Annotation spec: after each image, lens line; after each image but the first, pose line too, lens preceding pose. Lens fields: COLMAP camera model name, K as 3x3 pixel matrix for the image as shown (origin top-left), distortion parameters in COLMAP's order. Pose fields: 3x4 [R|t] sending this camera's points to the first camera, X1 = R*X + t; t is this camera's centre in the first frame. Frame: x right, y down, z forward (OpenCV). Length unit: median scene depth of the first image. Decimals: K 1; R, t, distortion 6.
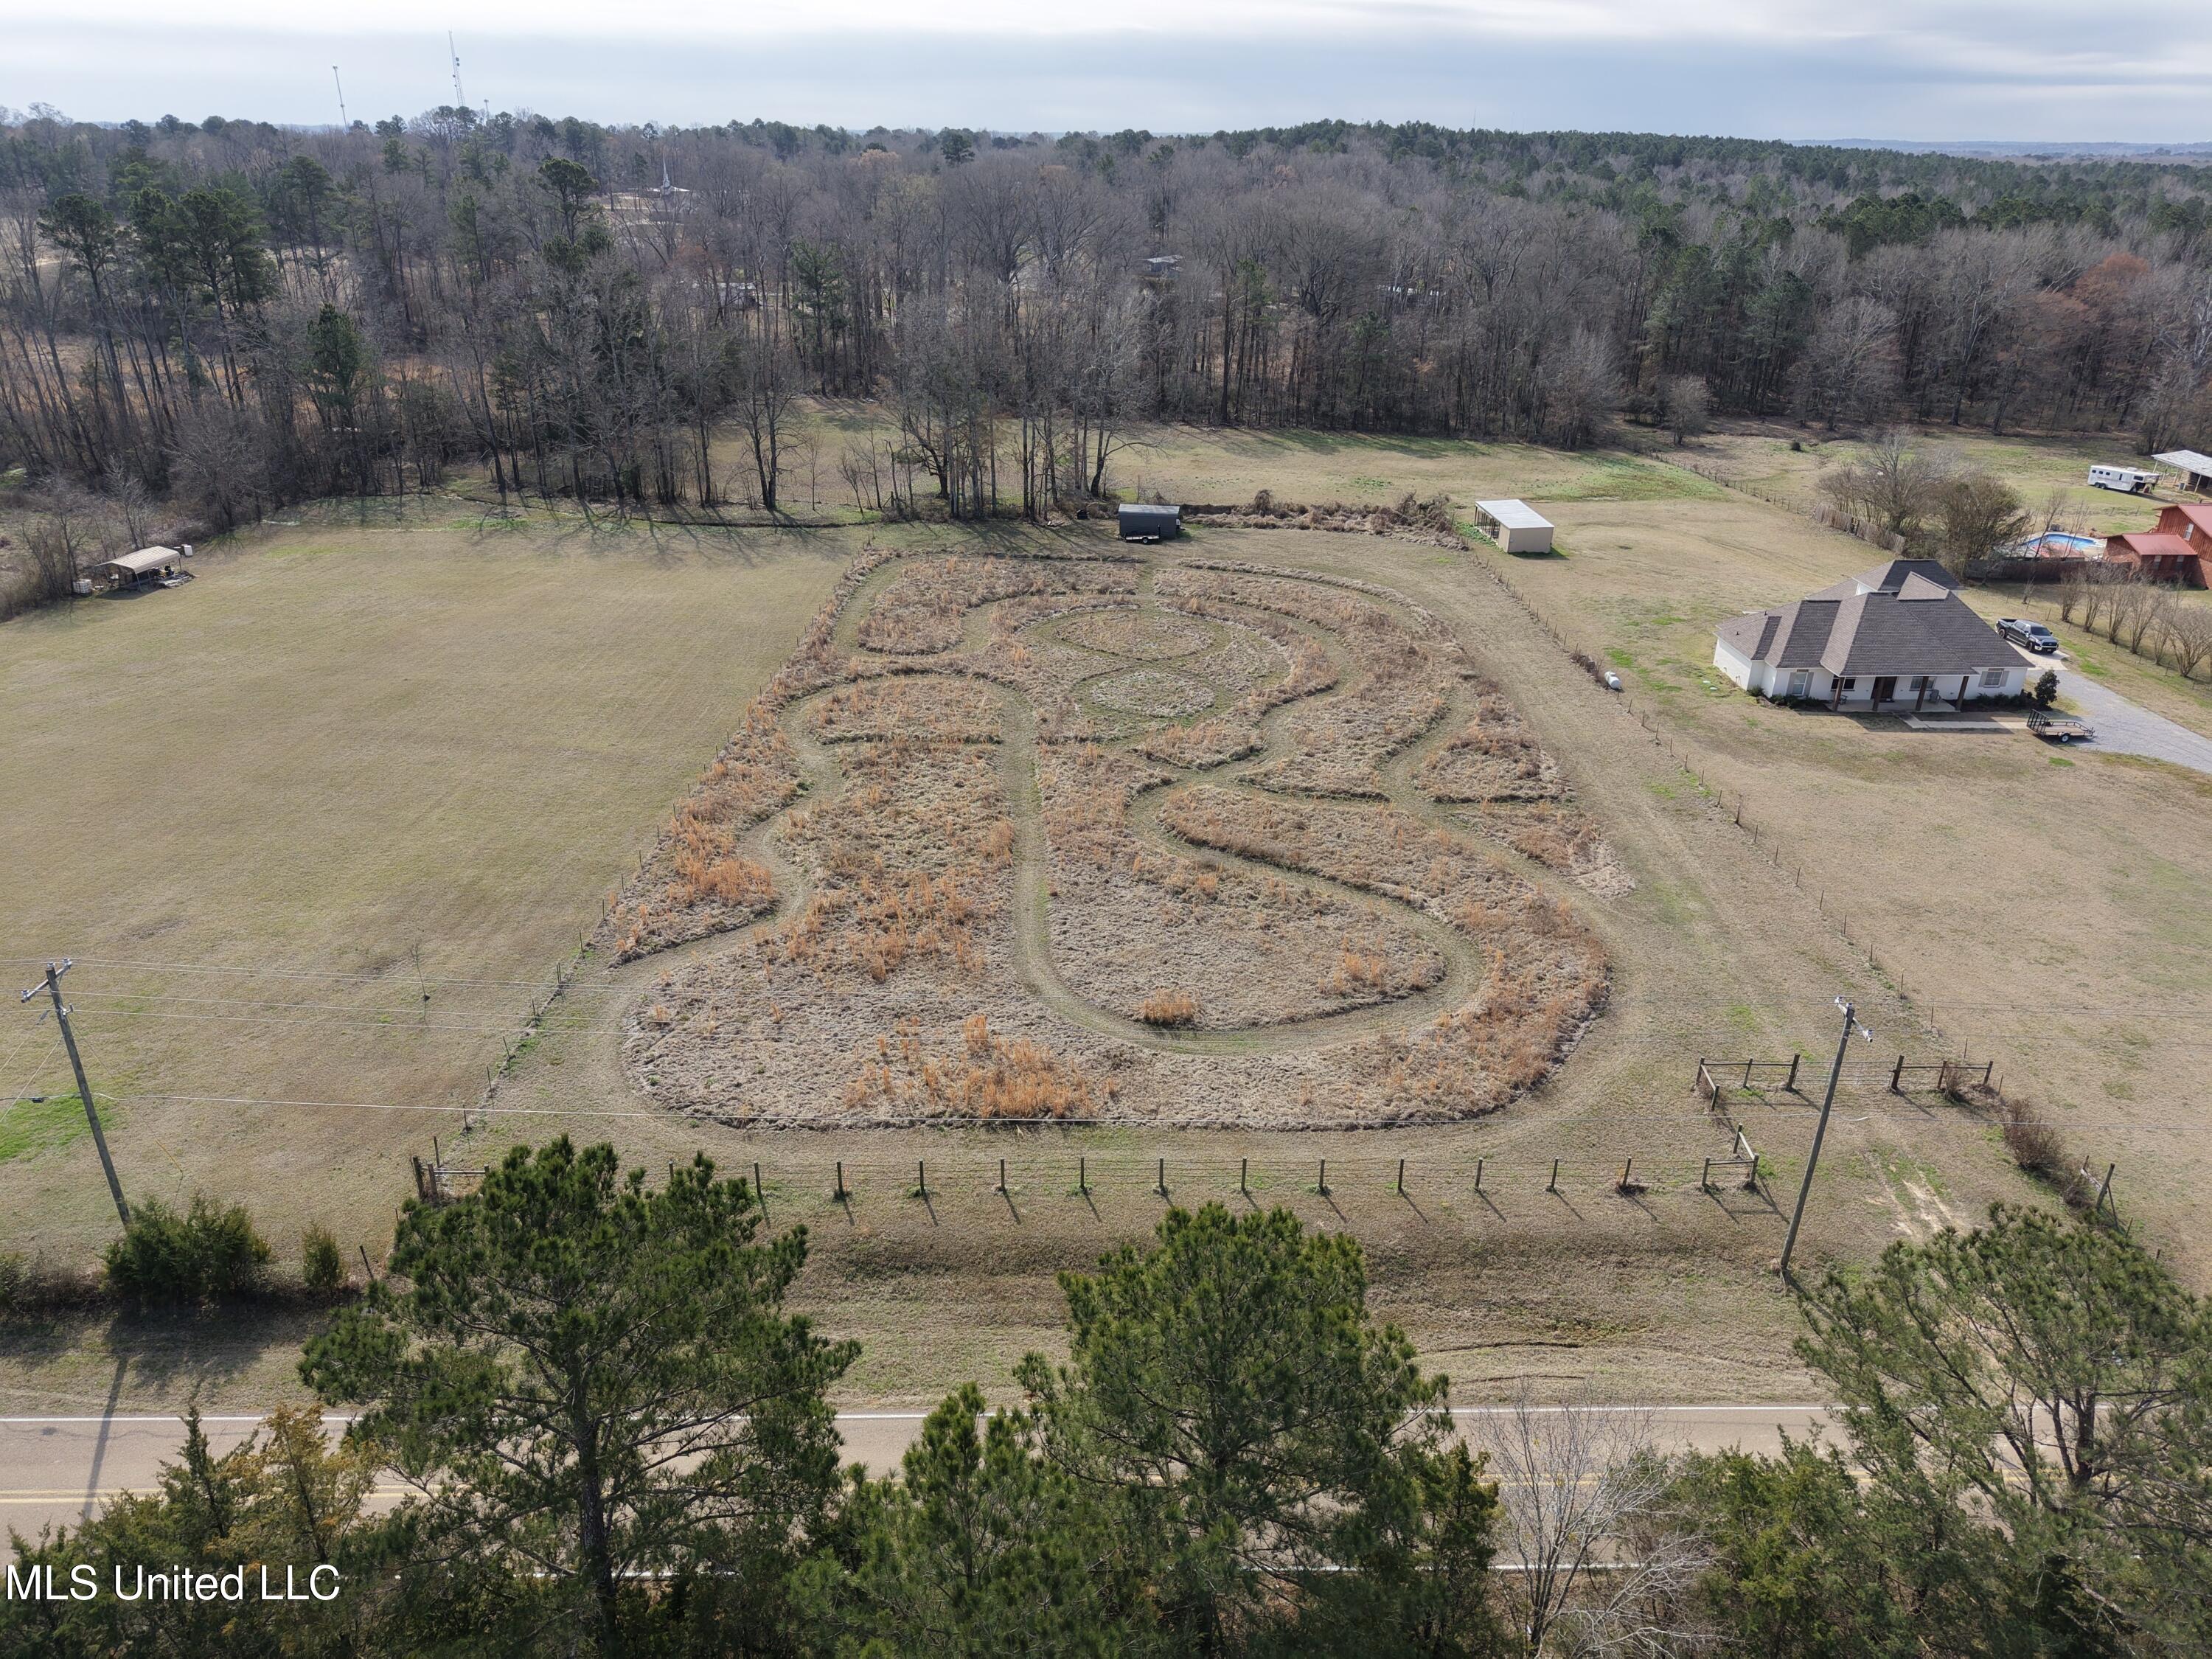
lens RADIAL K [[1474.0, 0, 1106.0], [0, 1474.0, 829.5], [0, 0, 1]] dist [0.025734, -0.025340]
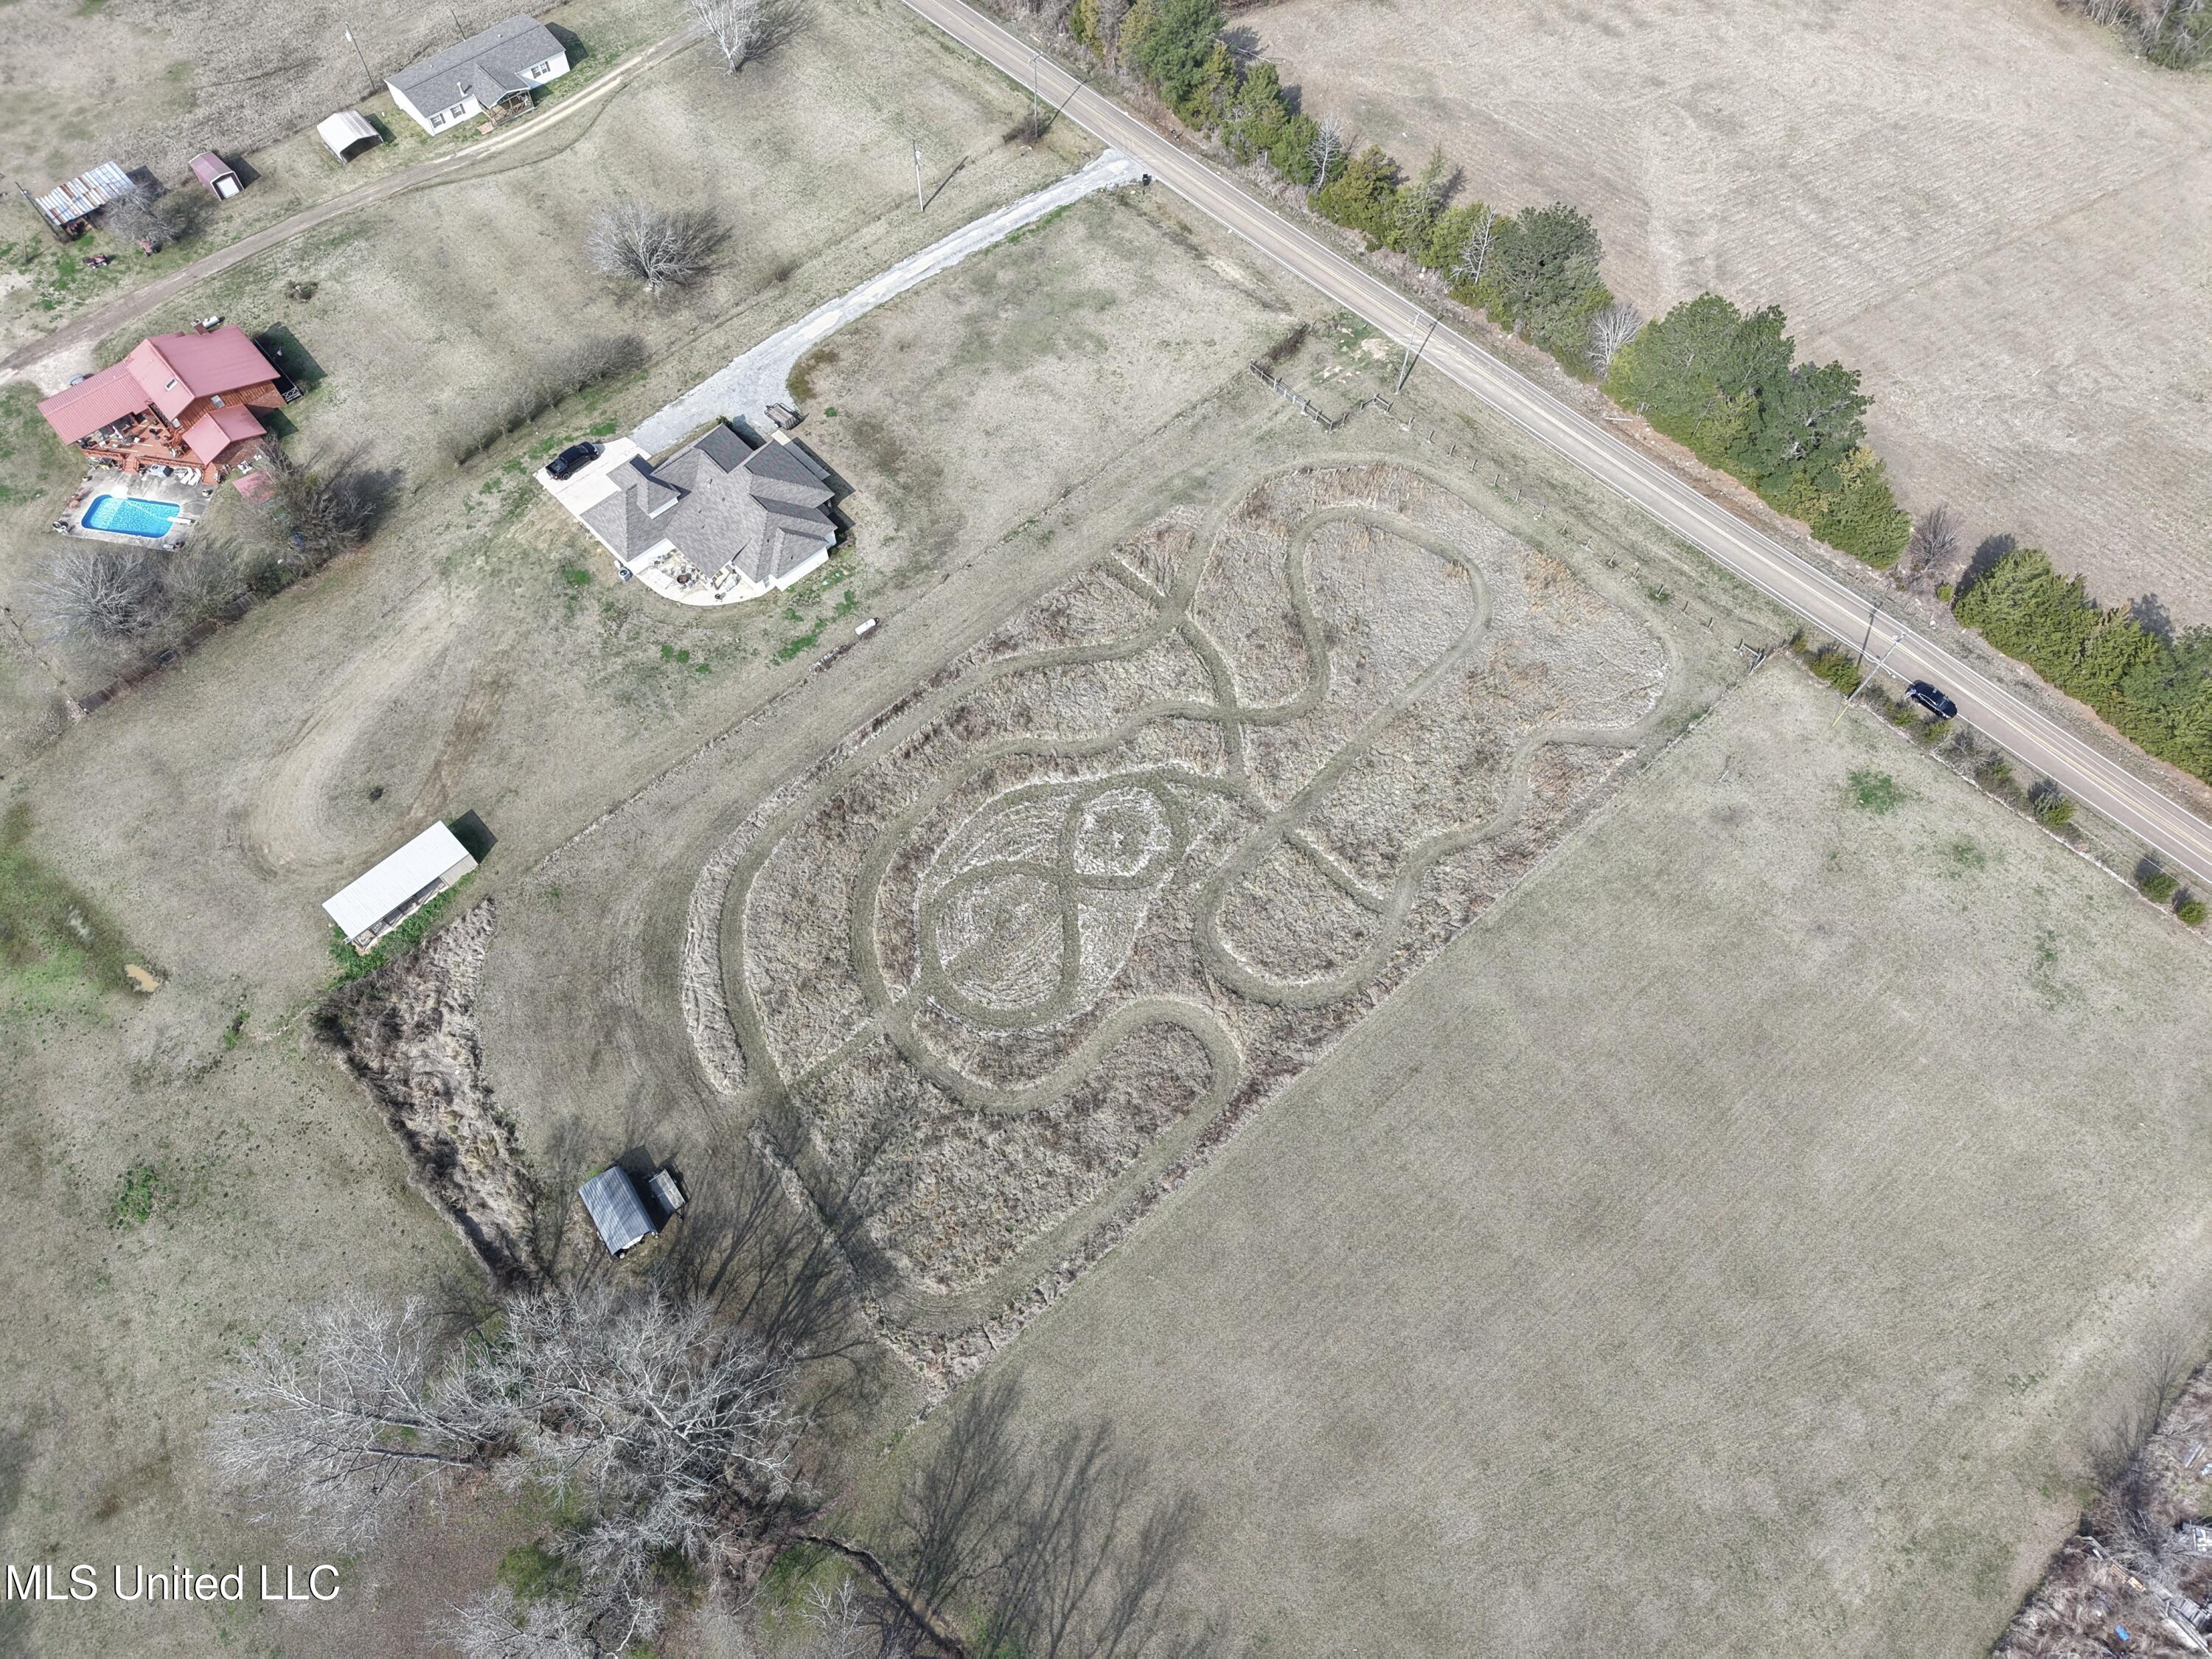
lens RADIAL K [[1474.0, 0, 1106.0], [0, 1474.0, 829.5], [0, 0, 1]] dist [0.025734, -0.025340]
pose [[-0.666503, -0.669057, 0.328841, -0.277729], [0.295770, 0.167586, 0.940444, -0.957334], [-0.684320, 0.724070, 0.086190, 0.659249]]
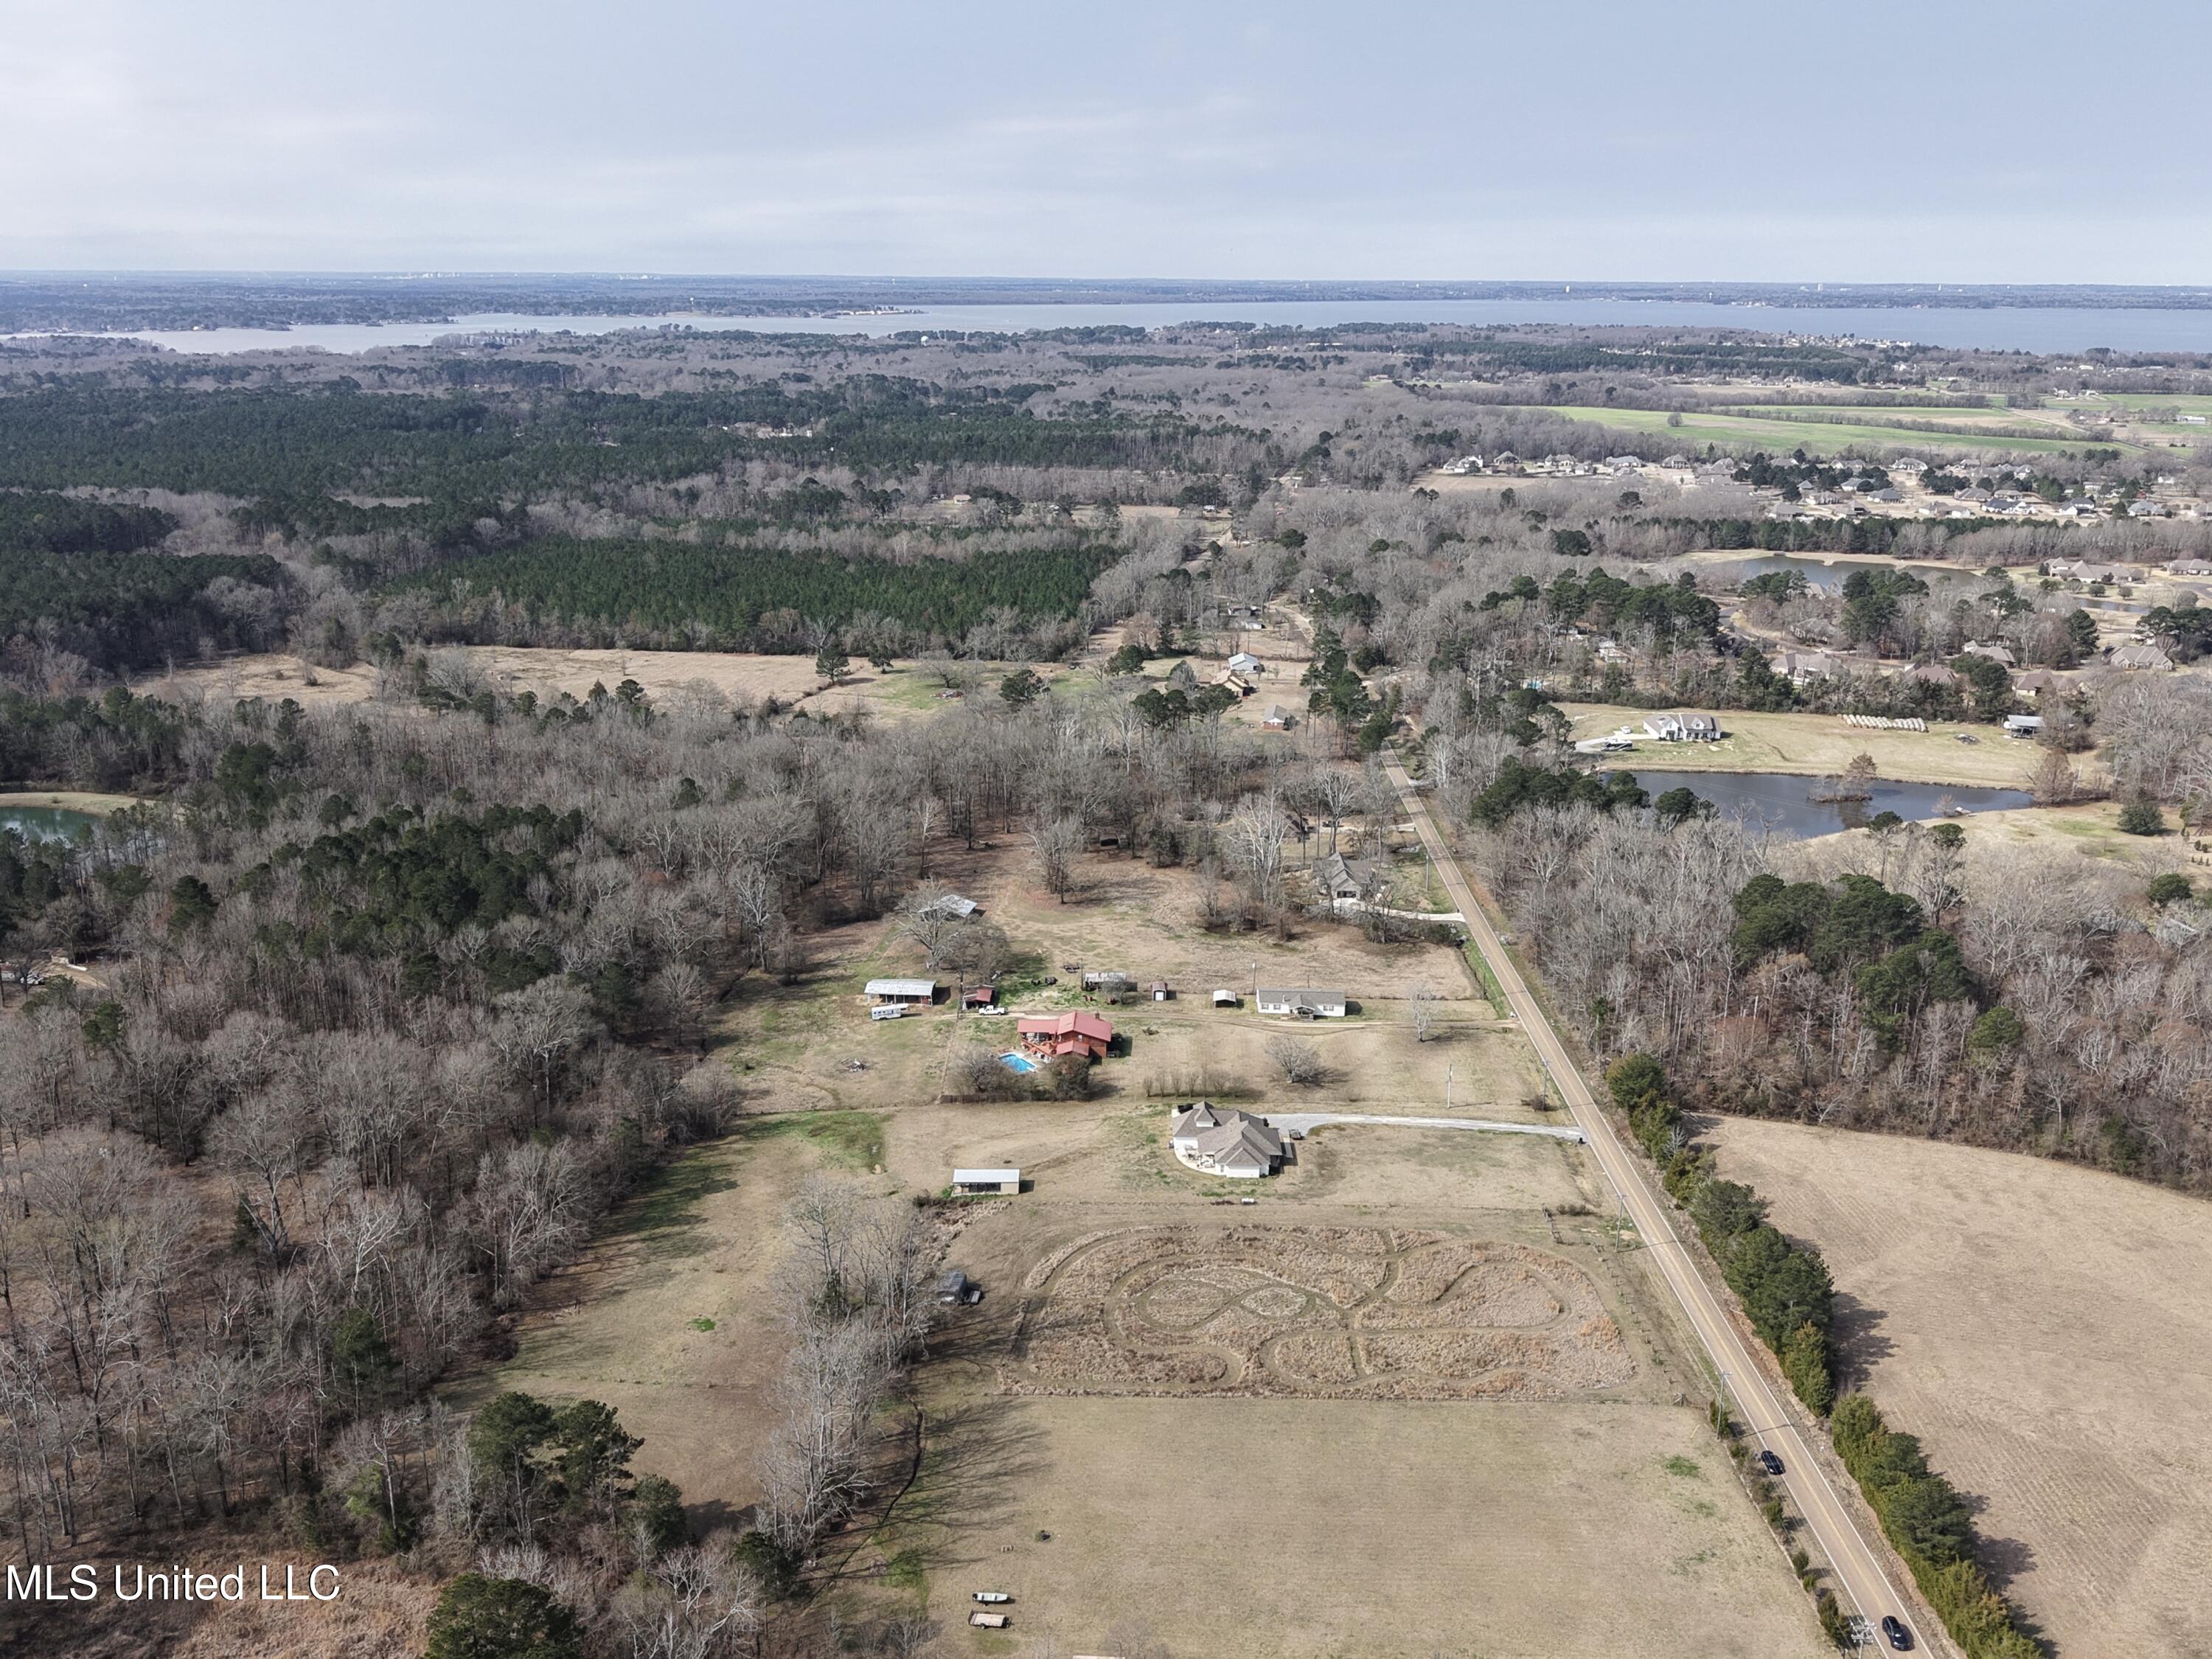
lens RADIAL K [[1840.9, 0, 1106.0], [0, 1840.9, 829.5], [0, 0, 1]] dist [0.105060, -0.256042]
pose [[0.044194, -0.297243, 0.953779, -1.827905], [0.418363, 0.872471, 0.252519, -1.145961], [-0.907204, 0.387866, 0.162913, 0.361041]]
